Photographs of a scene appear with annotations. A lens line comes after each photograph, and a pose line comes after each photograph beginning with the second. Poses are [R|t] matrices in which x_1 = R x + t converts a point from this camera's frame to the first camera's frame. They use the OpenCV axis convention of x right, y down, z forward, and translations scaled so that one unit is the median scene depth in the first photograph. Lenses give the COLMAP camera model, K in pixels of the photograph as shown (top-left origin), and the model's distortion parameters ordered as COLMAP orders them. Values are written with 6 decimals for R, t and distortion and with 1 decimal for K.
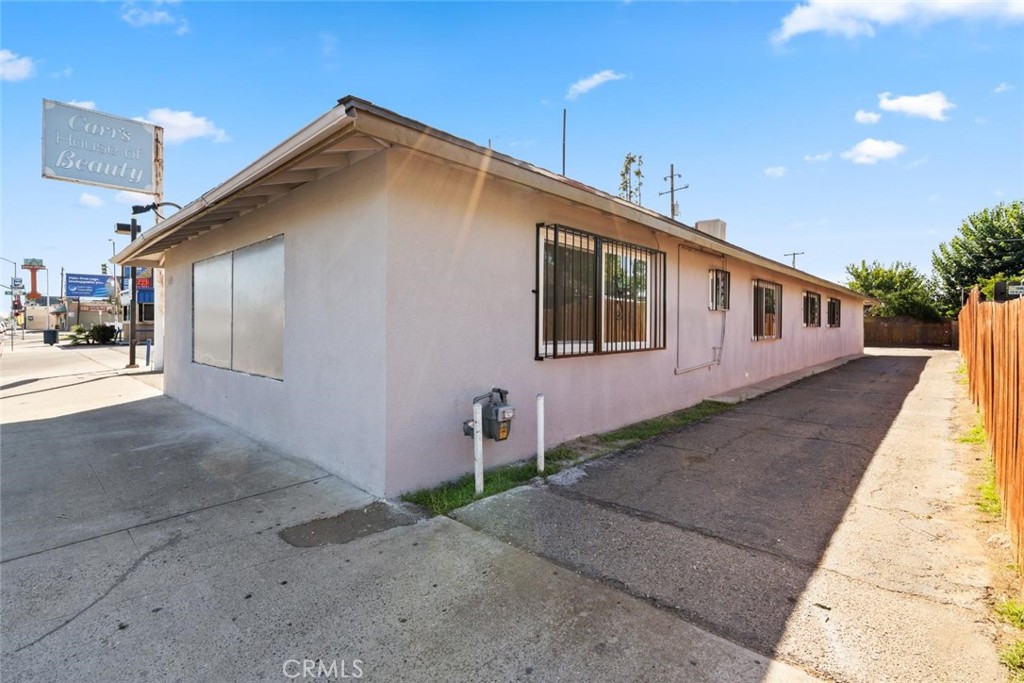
lens RADIAL K [[471.8, 0, 492.1], [0, 471.8, 322.8], [0, 0, 1]] dist [-0.011640, 0.003433]
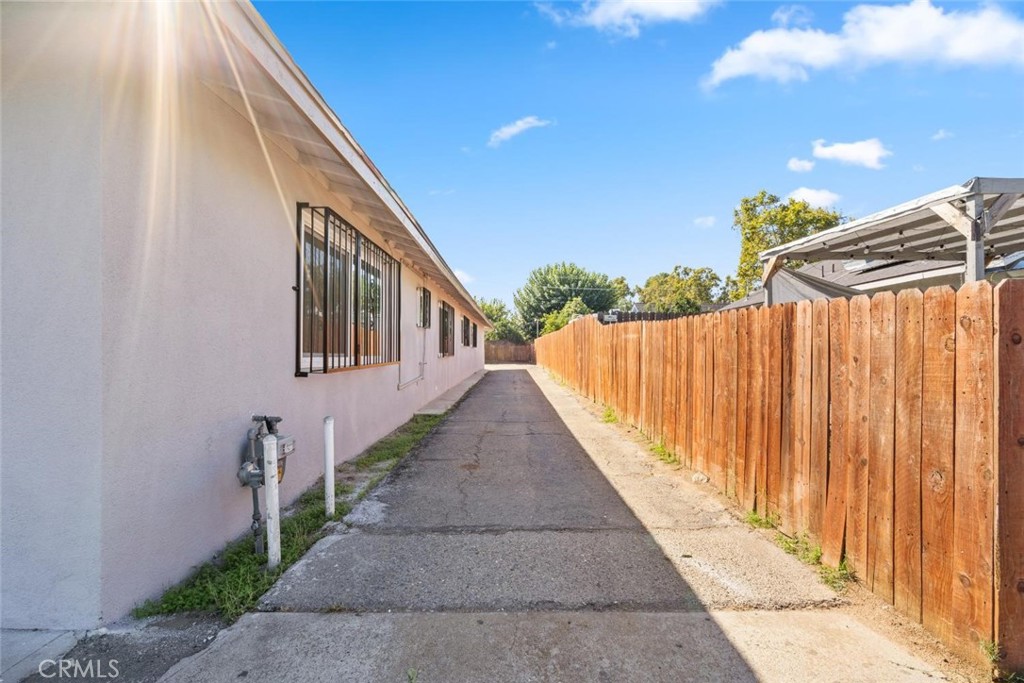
lens RADIAL K [[471.8, 0, 511.9], [0, 471.8, 347.7], [0, 0, 1]] dist [-0.011640, 0.003433]
pose [[0.714090, 0.000406, 0.700054, -0.253844], [-0.002356, 0.999996, 0.001823, 0.036871], [-0.700050, -0.002951, 0.714088, 0.246999]]
